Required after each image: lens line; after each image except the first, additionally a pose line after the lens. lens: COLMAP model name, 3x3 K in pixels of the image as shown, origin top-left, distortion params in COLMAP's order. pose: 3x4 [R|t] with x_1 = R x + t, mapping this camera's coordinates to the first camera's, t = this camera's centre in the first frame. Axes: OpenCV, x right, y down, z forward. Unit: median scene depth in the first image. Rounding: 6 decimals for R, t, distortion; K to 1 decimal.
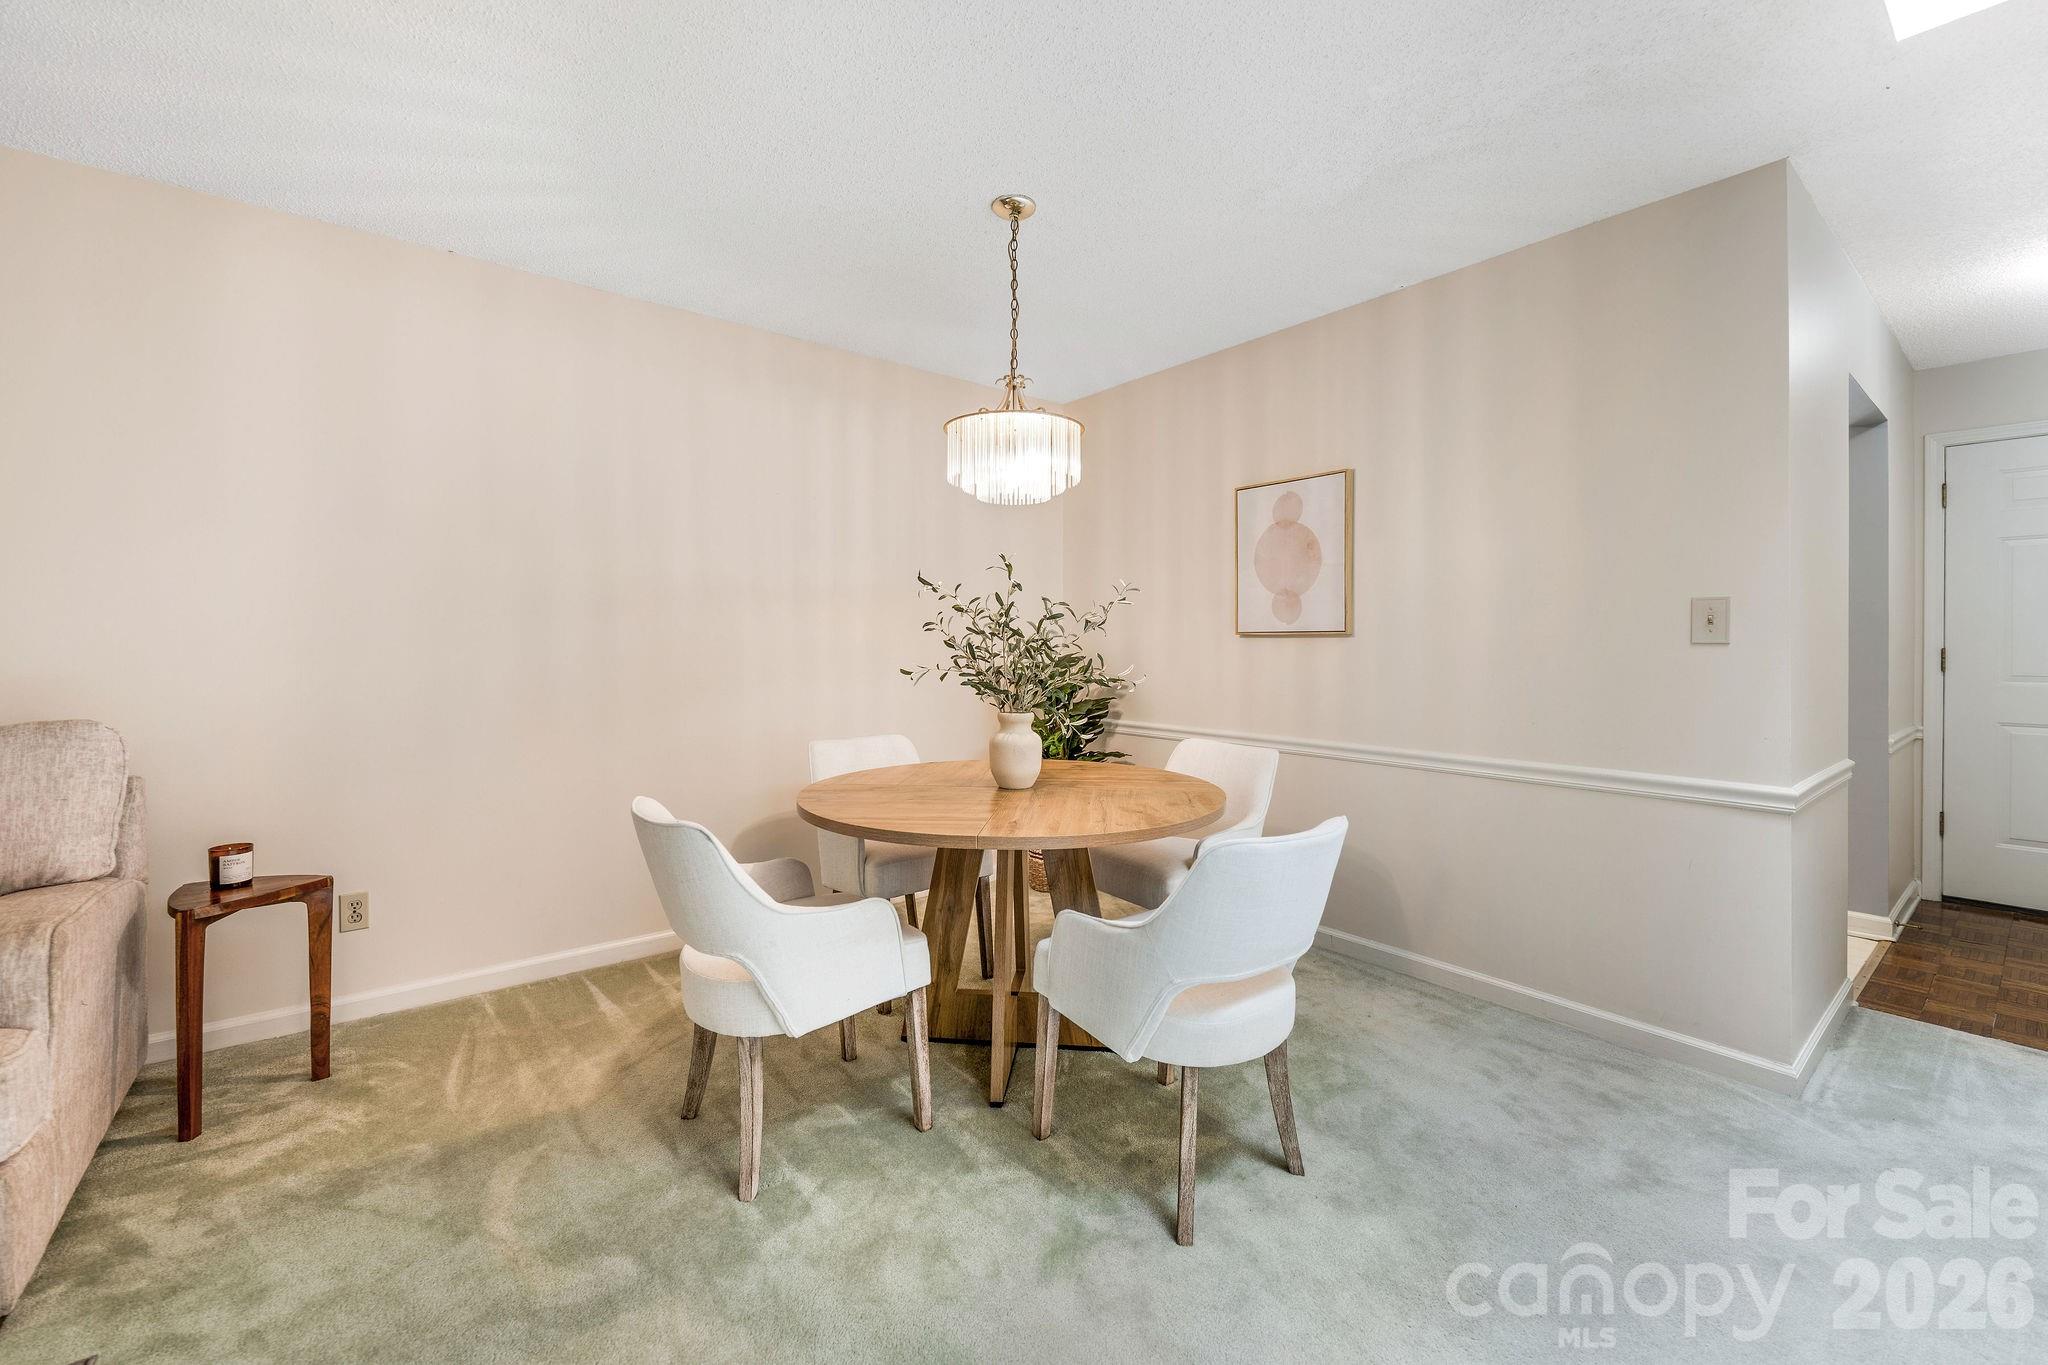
lens RADIAL K [[834.7, 0, 1028.5], [0, 834.7, 648.5], [0, 0, 1]] dist [-0.000098, -0.008447]
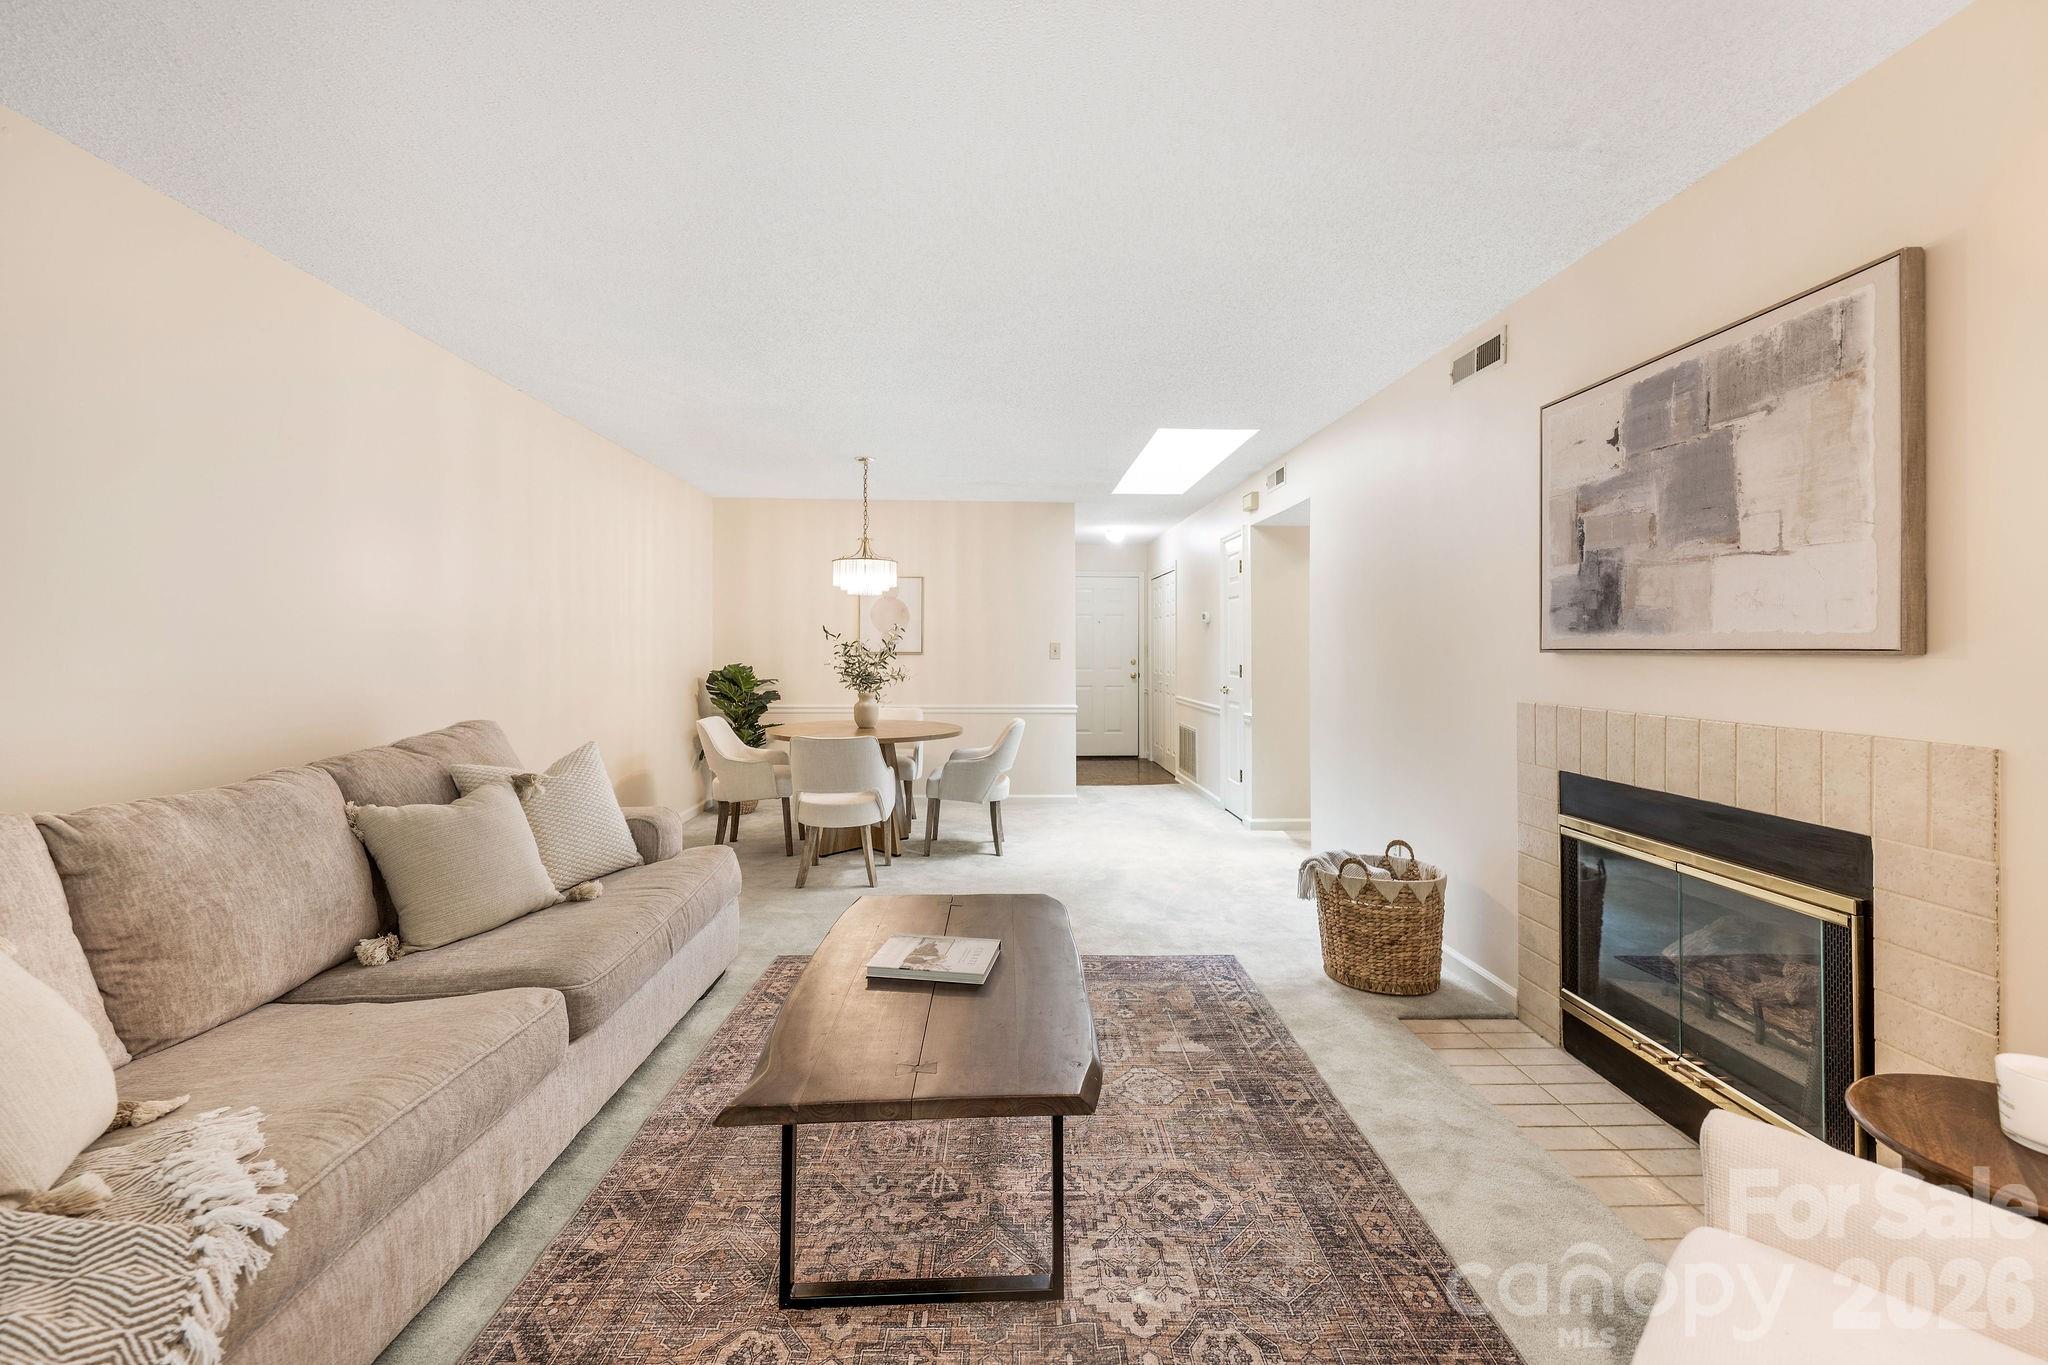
lens RADIAL K [[841.0, 0, 1032.6], [0, 841.0, 638.8], [0, 0, 1]] dist [0.003402, -0.000129]
pose [[0.588396, 0.009604, 0.808516, -1.844939], [-0.001458, 0.999940, -0.010817, -0.049980], [-0.808571, 0.005186, 0.588375, -0.772324]]
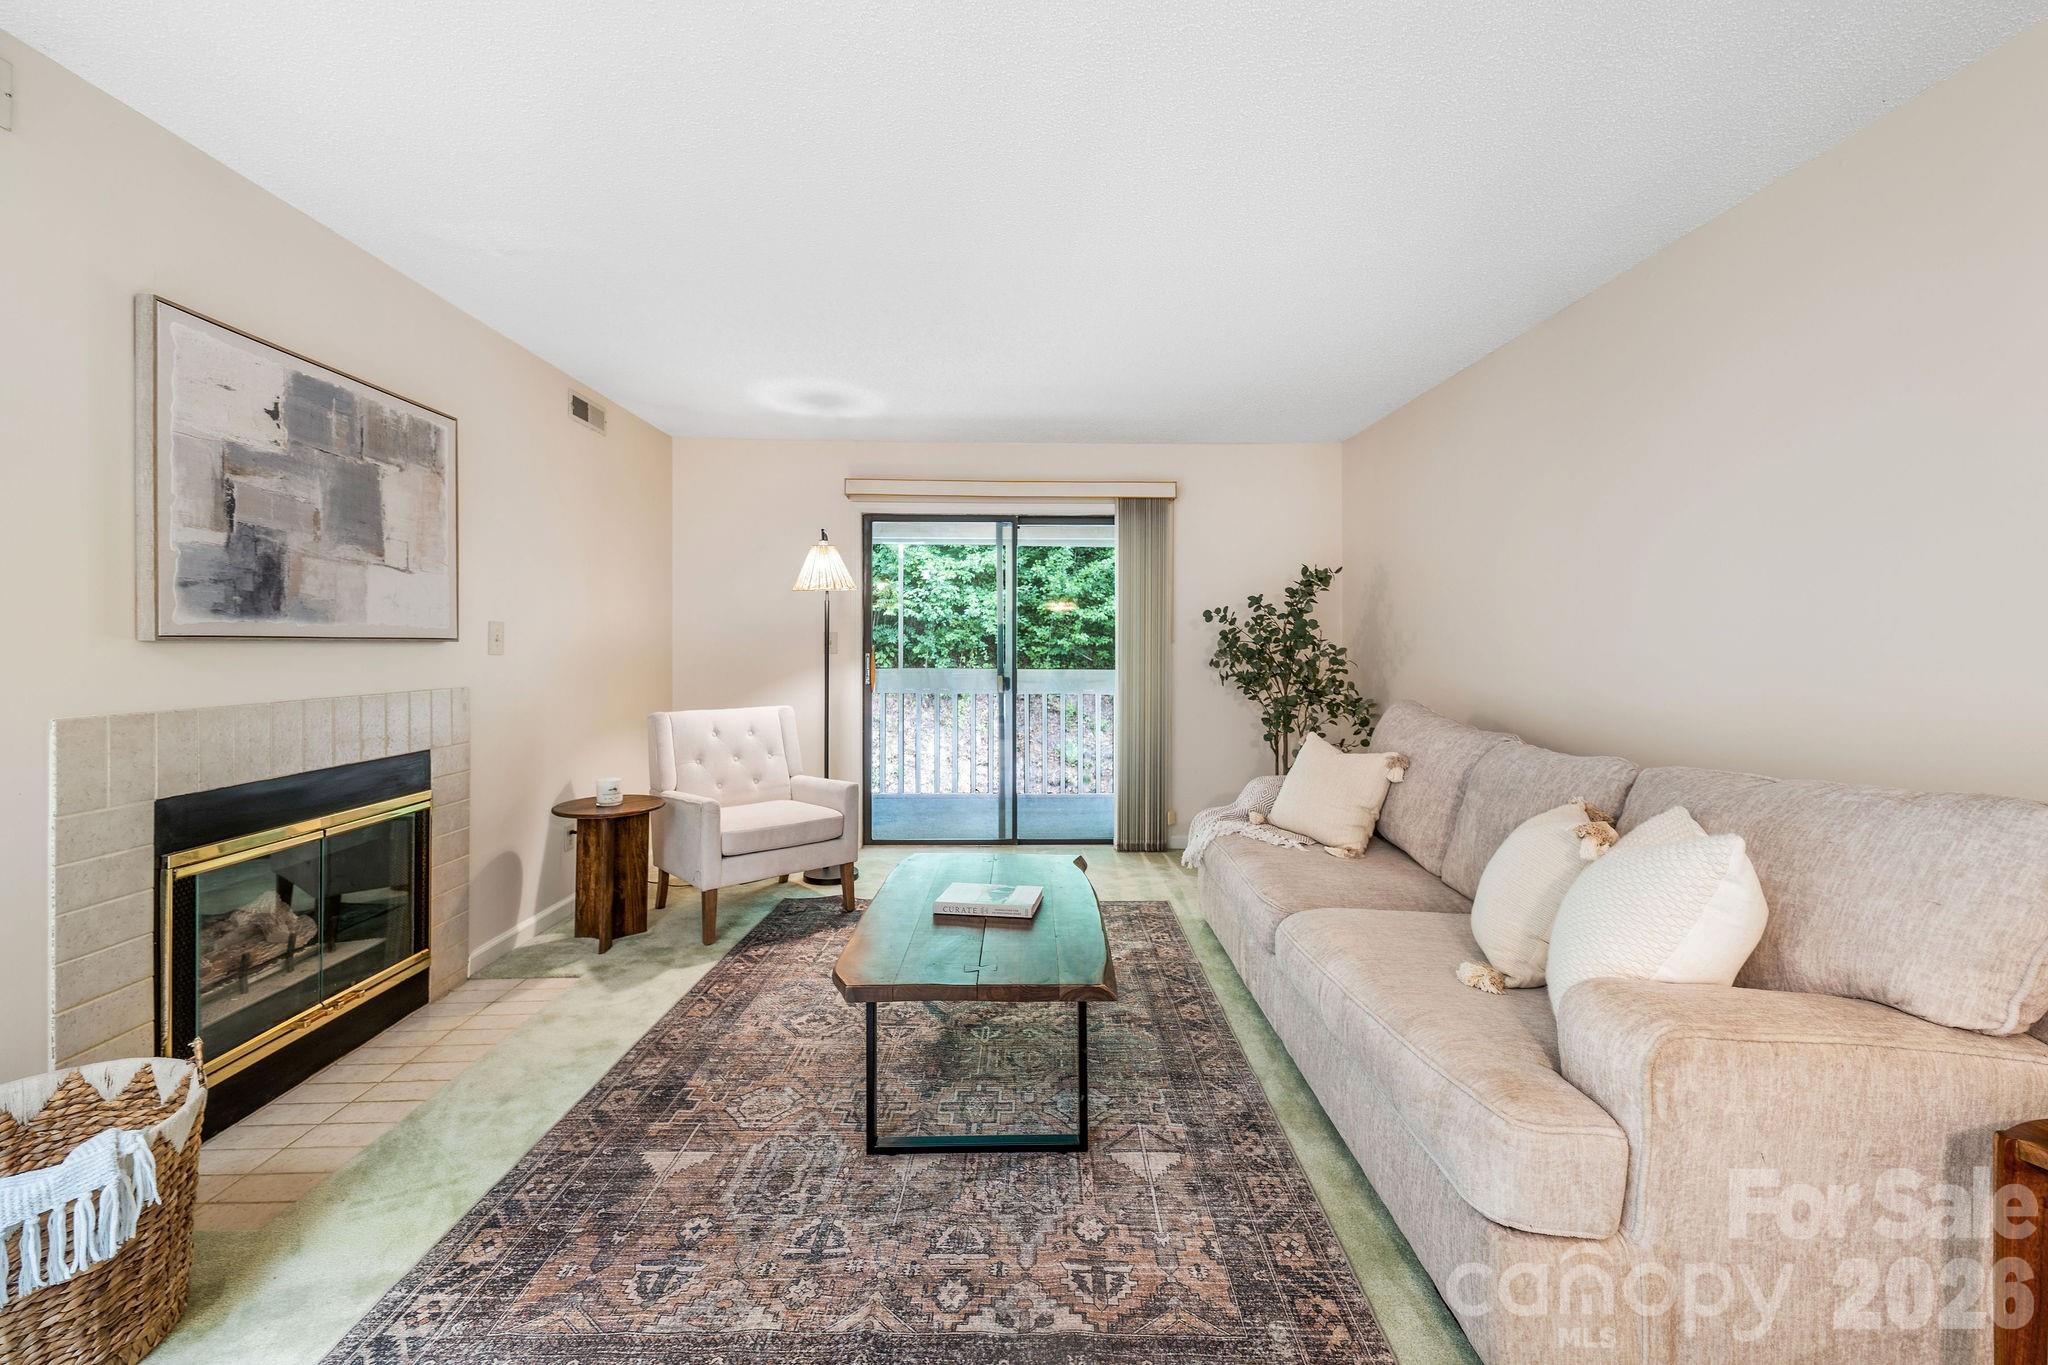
lens RADIAL K [[842.0, 0, 1025.8], [0, 842.0, 646.3], [0, 0, 1]] dist [0.022457, -0.000207]
pose [[-0.612871, -0.001212, -0.790182, -0.067120], [-0.003442, 0.999993, 0.001136, -0.041046], [0.790175, 0.003416, -0.612871, 0.787629]]
